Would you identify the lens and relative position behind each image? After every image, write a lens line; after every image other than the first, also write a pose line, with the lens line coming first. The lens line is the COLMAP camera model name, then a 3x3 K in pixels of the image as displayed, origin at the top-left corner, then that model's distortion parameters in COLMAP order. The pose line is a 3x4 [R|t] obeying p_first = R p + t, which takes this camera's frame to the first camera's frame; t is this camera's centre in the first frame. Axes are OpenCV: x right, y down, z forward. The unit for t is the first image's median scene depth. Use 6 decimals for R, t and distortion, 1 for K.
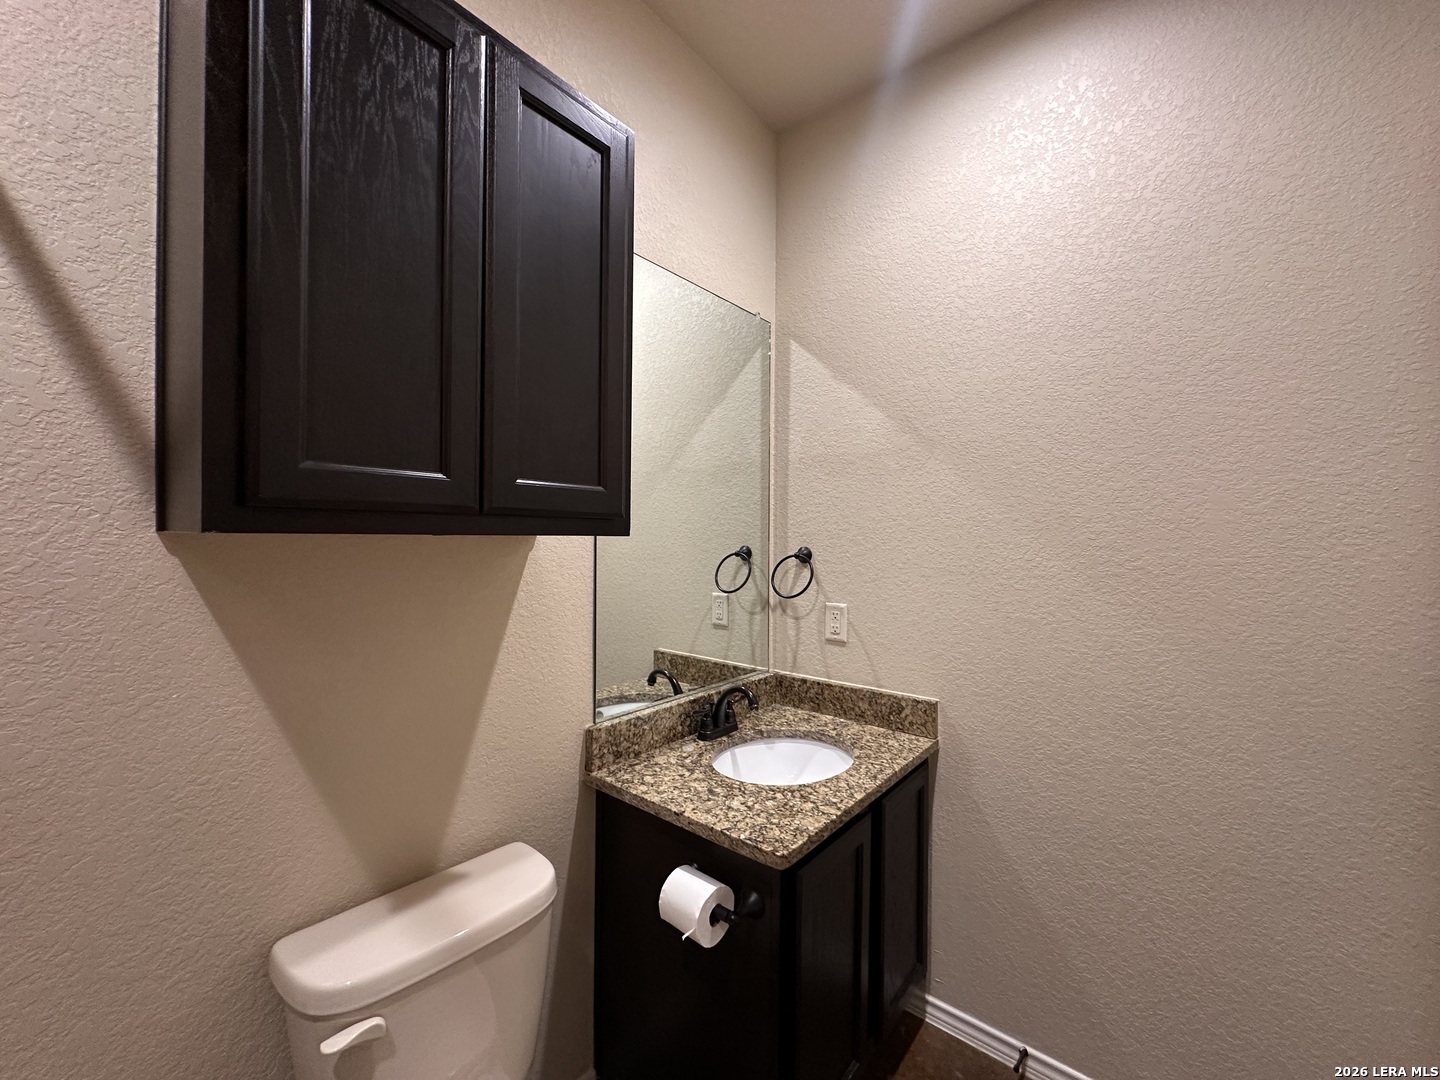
lens RADIAL K [[574.8, 0, 718.5], [0, 574.8, 535.8], [0, 0, 1]] dist [0.001127, 0.000144]
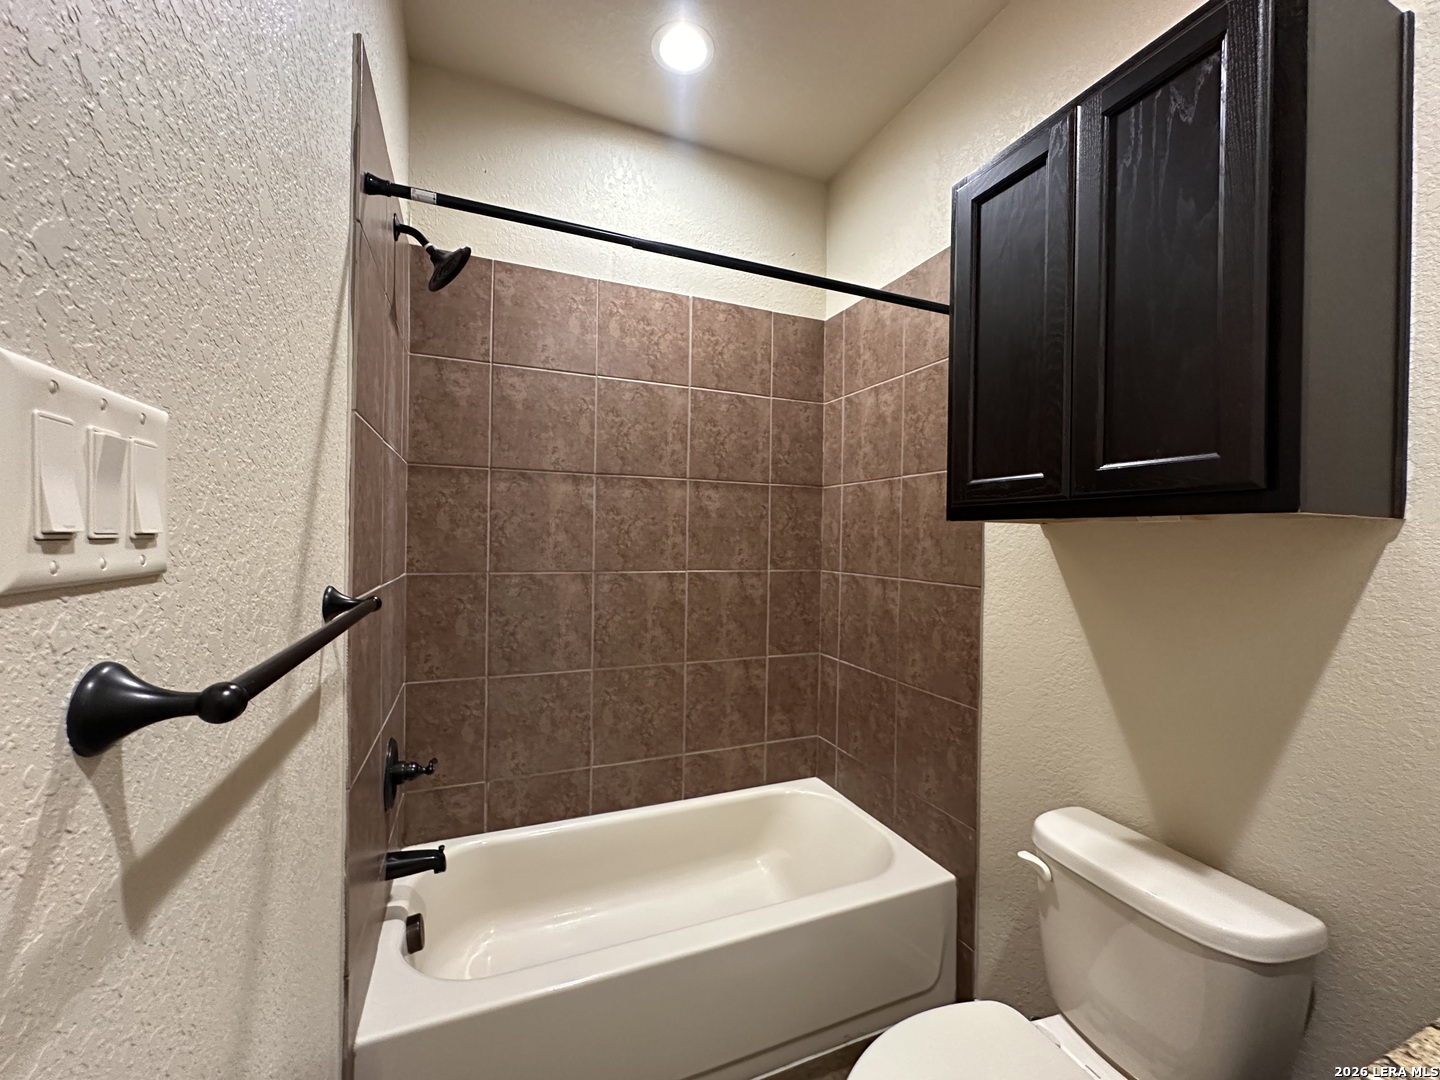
lens RADIAL K [[574.8, 0, 718.5], [0, 574.8, 535.8], [0, 0, 1]] dist [0.001127, 0.000144]
pose [[-0.462625, -0.015177, -0.886424, 0.826963], [-0.015060, 0.999844, -0.009259, 0.047924], [0.886426, 0.009066, -0.462781, 0.751943]]
